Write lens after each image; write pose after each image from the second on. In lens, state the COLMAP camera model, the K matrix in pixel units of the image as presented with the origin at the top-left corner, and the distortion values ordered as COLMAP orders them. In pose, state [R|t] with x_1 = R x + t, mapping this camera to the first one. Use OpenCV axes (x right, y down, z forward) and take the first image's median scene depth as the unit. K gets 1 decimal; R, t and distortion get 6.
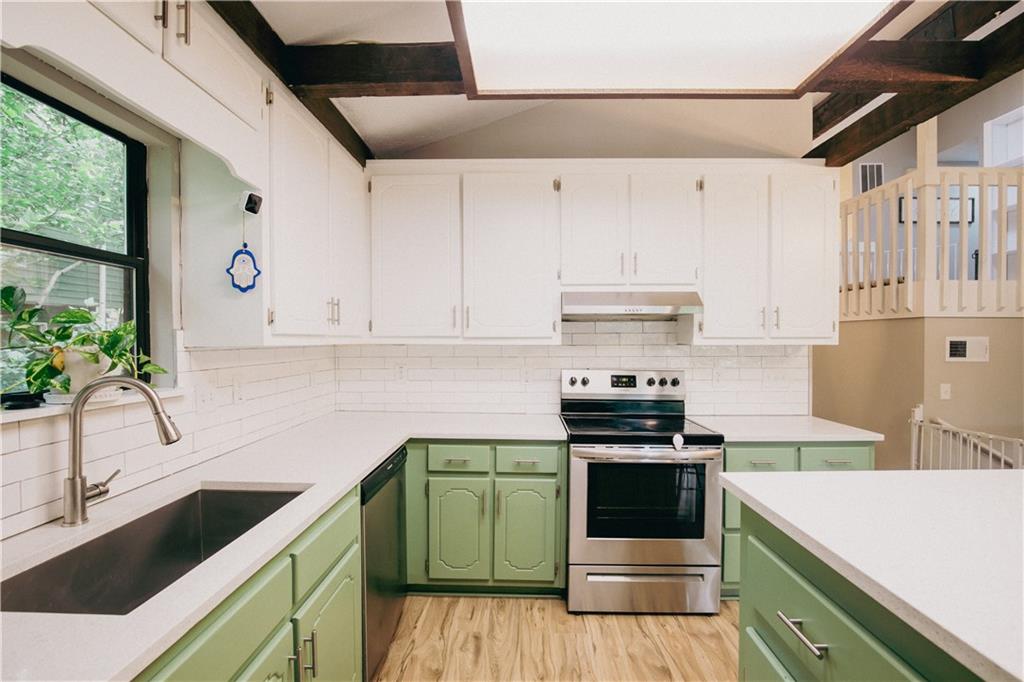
lens RADIAL K [[482.0, 0, 512.0], [0, 482.0, 341.0], [0, 0, 1]] dist [-0.004057, -0.000879]
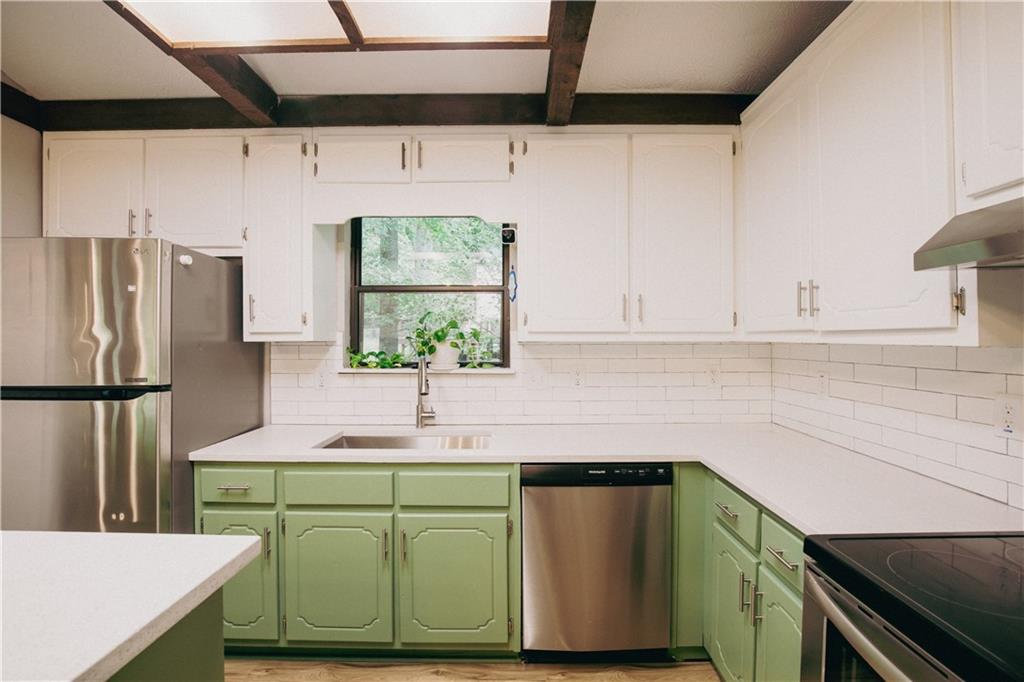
lens RADIAL K [[482.0, 0, 512.0], [0, 482.0, 341.0], [0, 0, 1]] dist [-0.004057, -0.000879]
pose [[0.007151, 0.003107, -0.999970, 0.656960], [-0.000570, 0.999995, 0.003103, 0.003314], [0.999974, 0.000548, 0.007152, 0.798880]]
